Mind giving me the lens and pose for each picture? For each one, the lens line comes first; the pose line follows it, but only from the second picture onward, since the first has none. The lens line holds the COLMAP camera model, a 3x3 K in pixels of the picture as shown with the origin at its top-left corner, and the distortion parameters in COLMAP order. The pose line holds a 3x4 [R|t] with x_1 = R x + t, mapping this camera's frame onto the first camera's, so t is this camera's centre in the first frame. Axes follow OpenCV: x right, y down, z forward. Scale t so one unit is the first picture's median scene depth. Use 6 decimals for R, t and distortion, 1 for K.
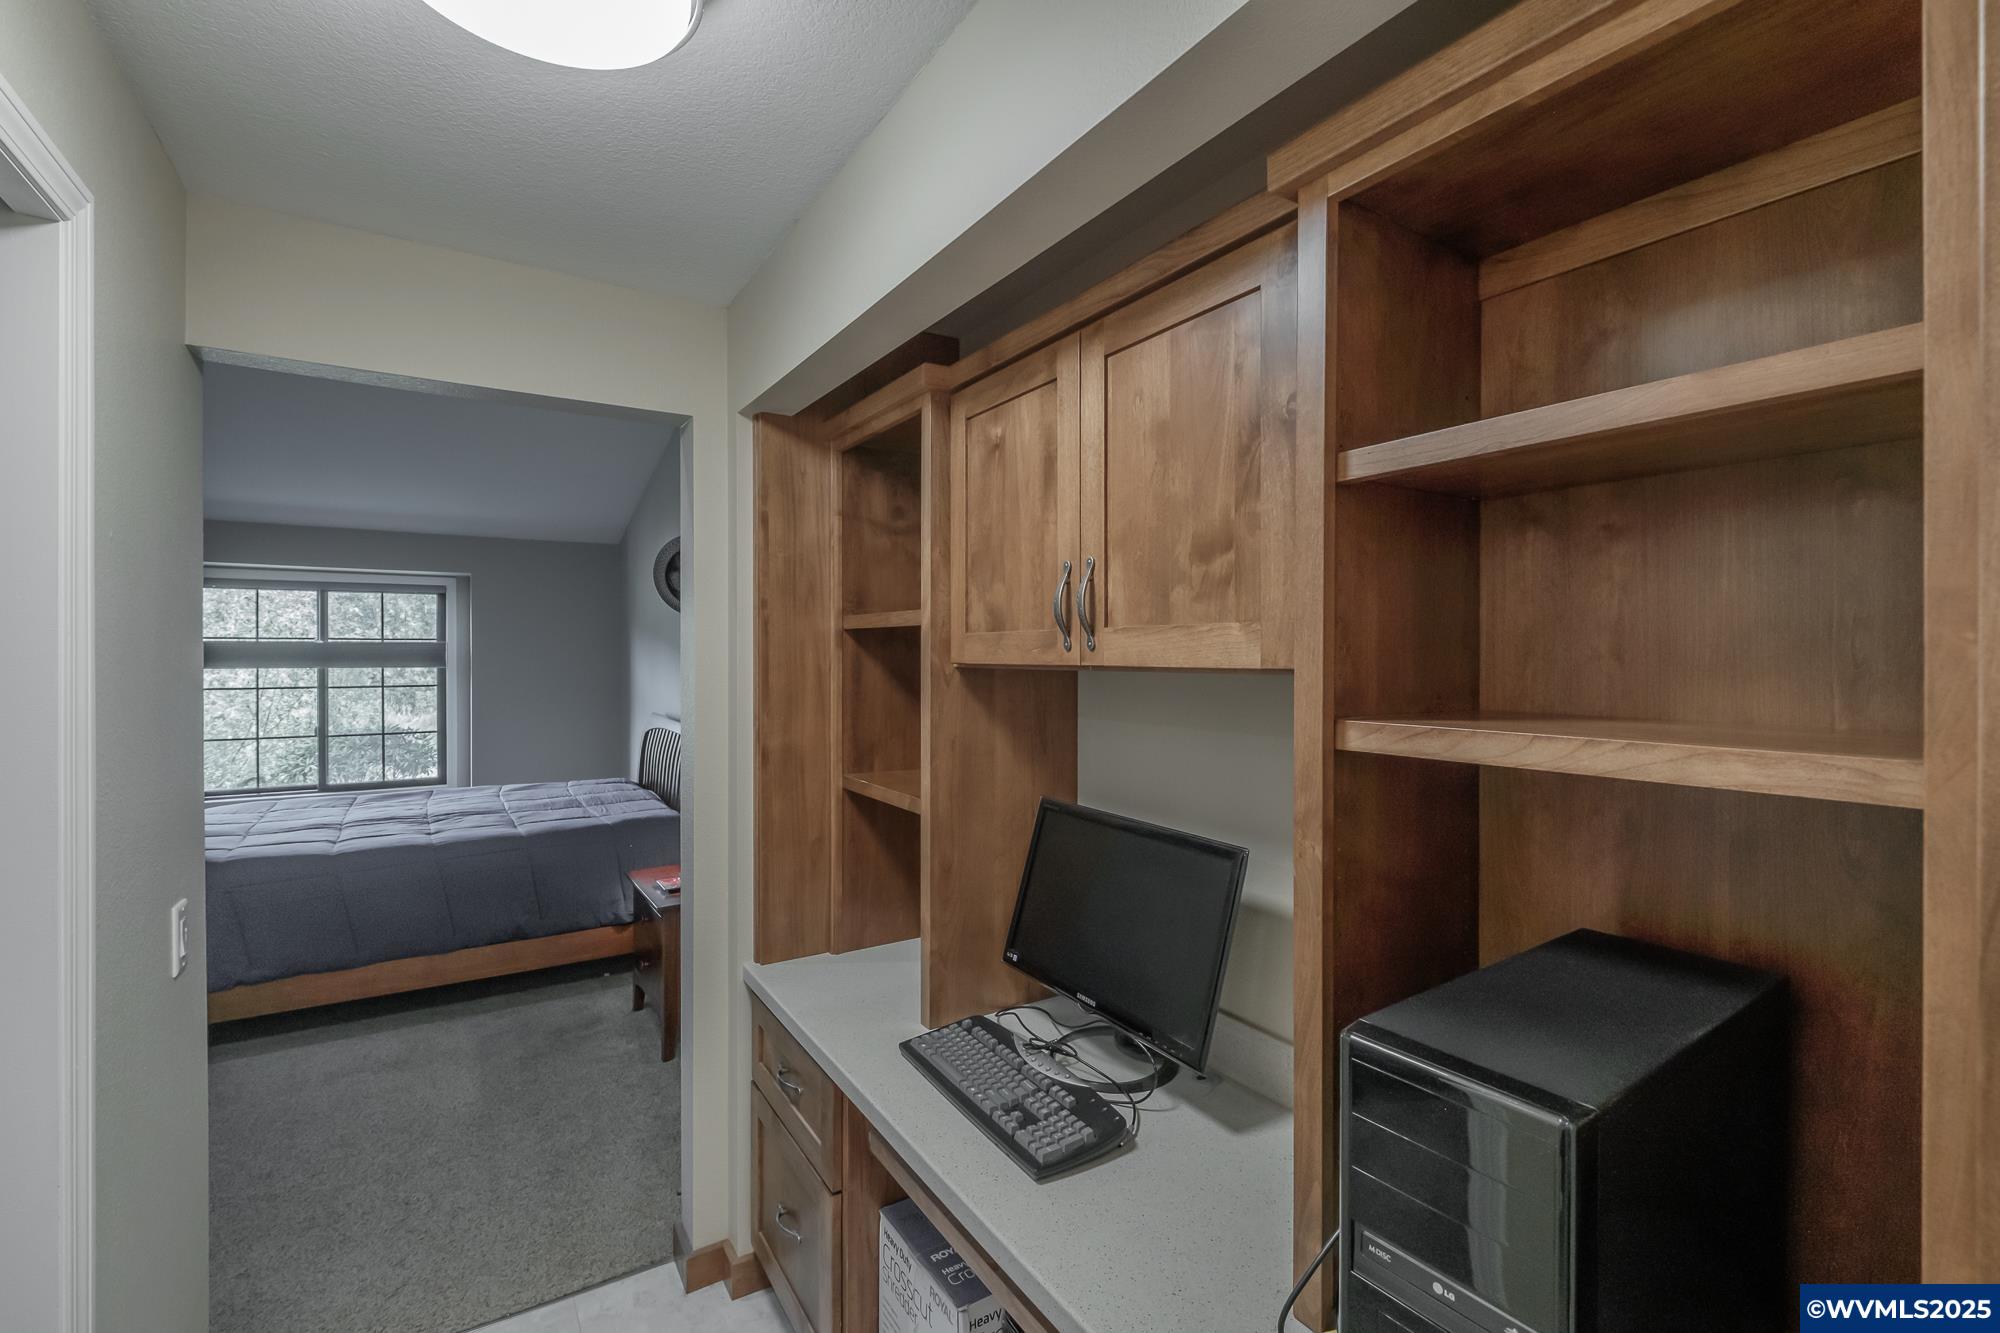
lens RADIAL K [[867.9, 0, 990.2], [0, 867.9, 657.0], [0, 0, 1]] dist [0.006788, -0.006320]
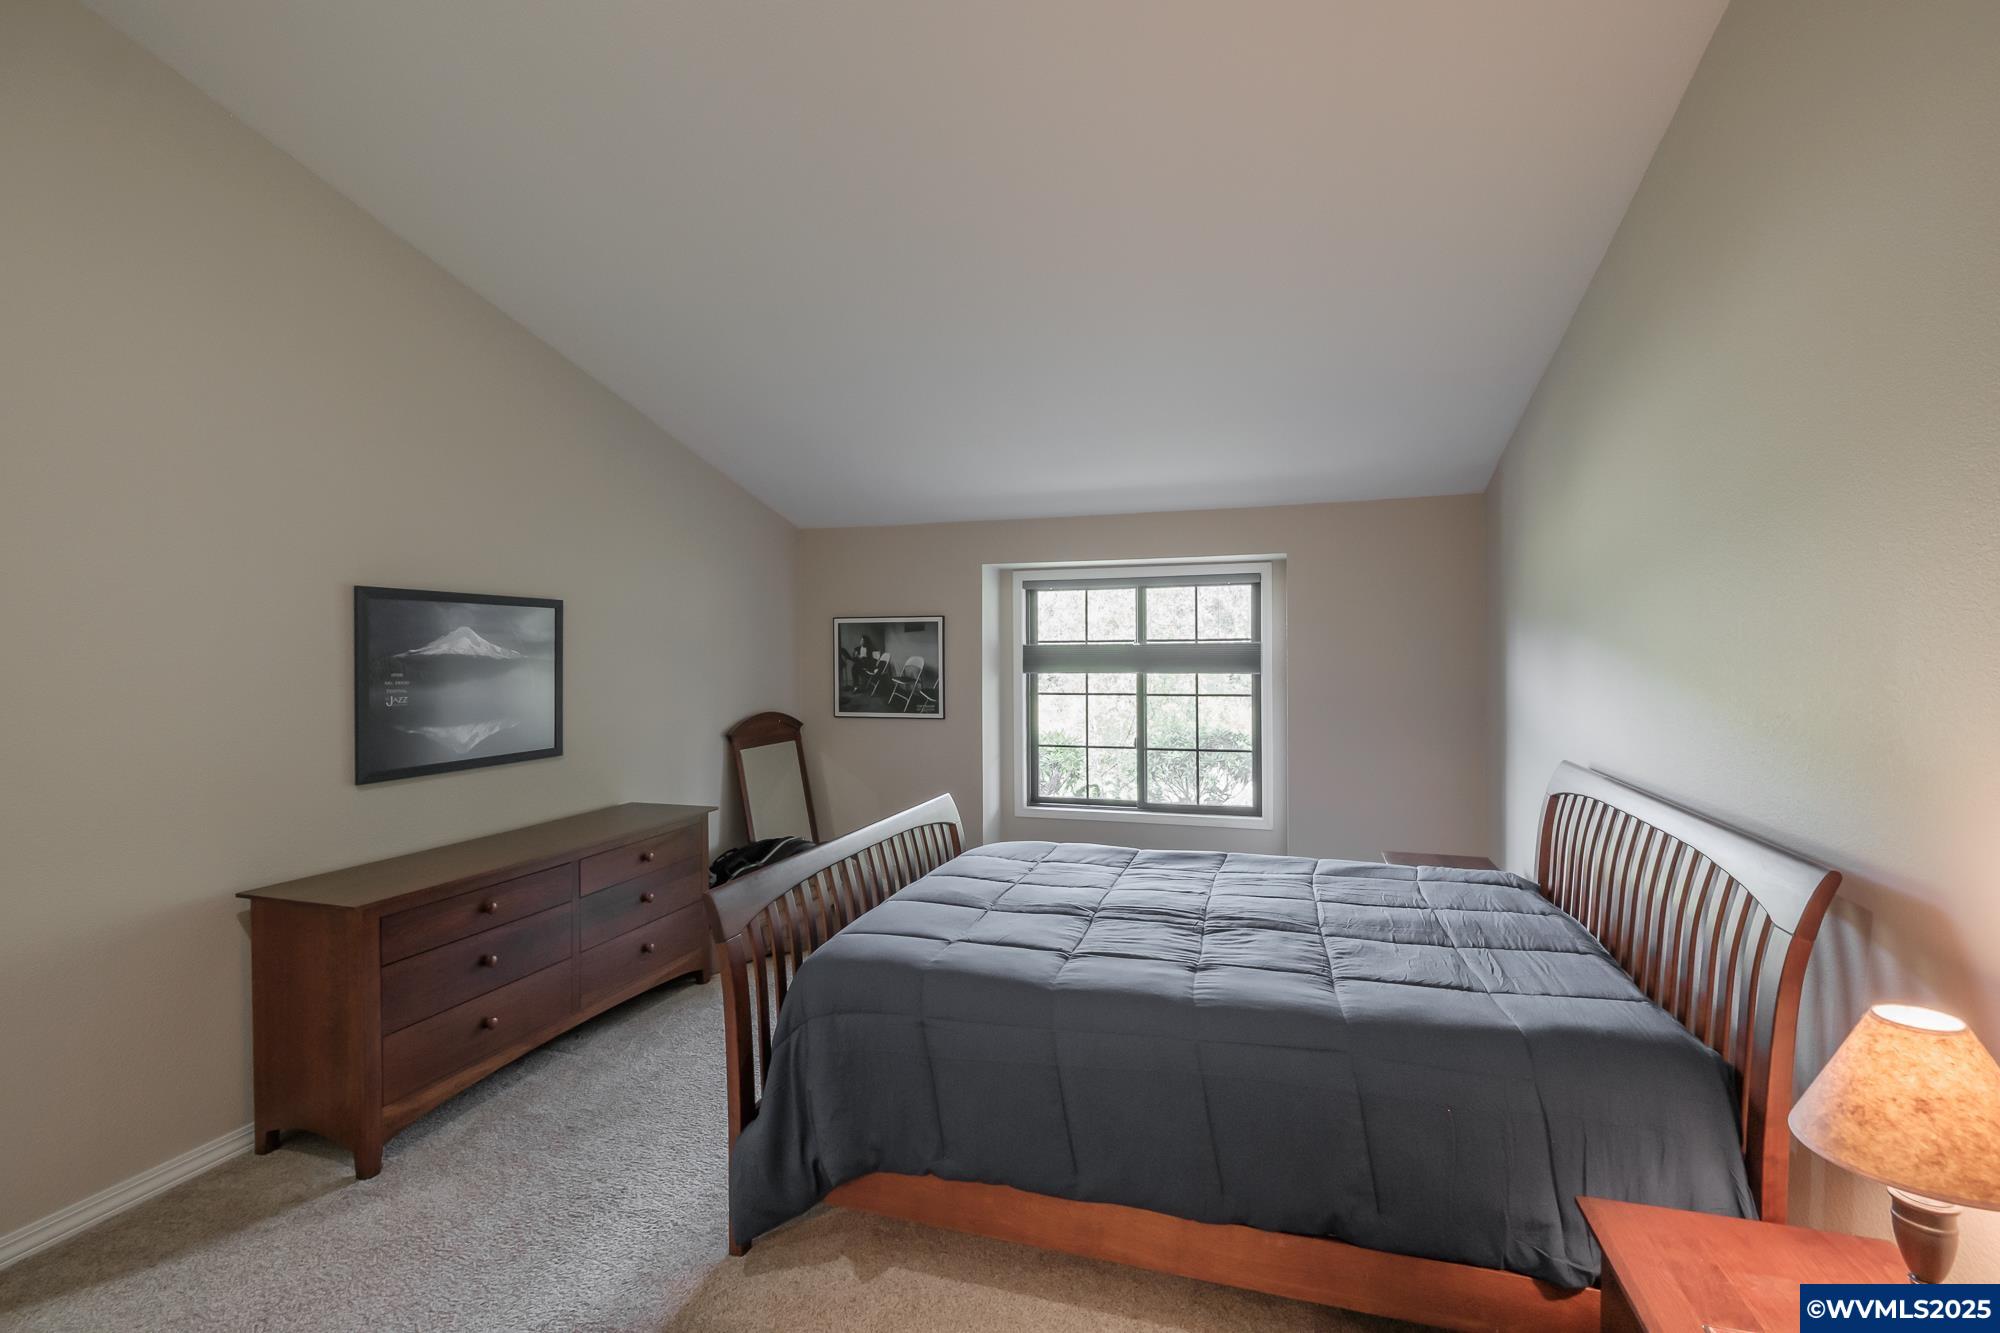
lens RADIAL K [[867.9, 0, 1012.9], [0, 867.9, 662.0], [0, 0, 1]] dist [0.006788, -0.006320]
pose [[0.646647, 0.001153, -0.762789, -0.164589], [0.005068, 0.999970, 0.005809, -0.004472], [0.762773, -0.007622, 0.646622, 0.313949]]
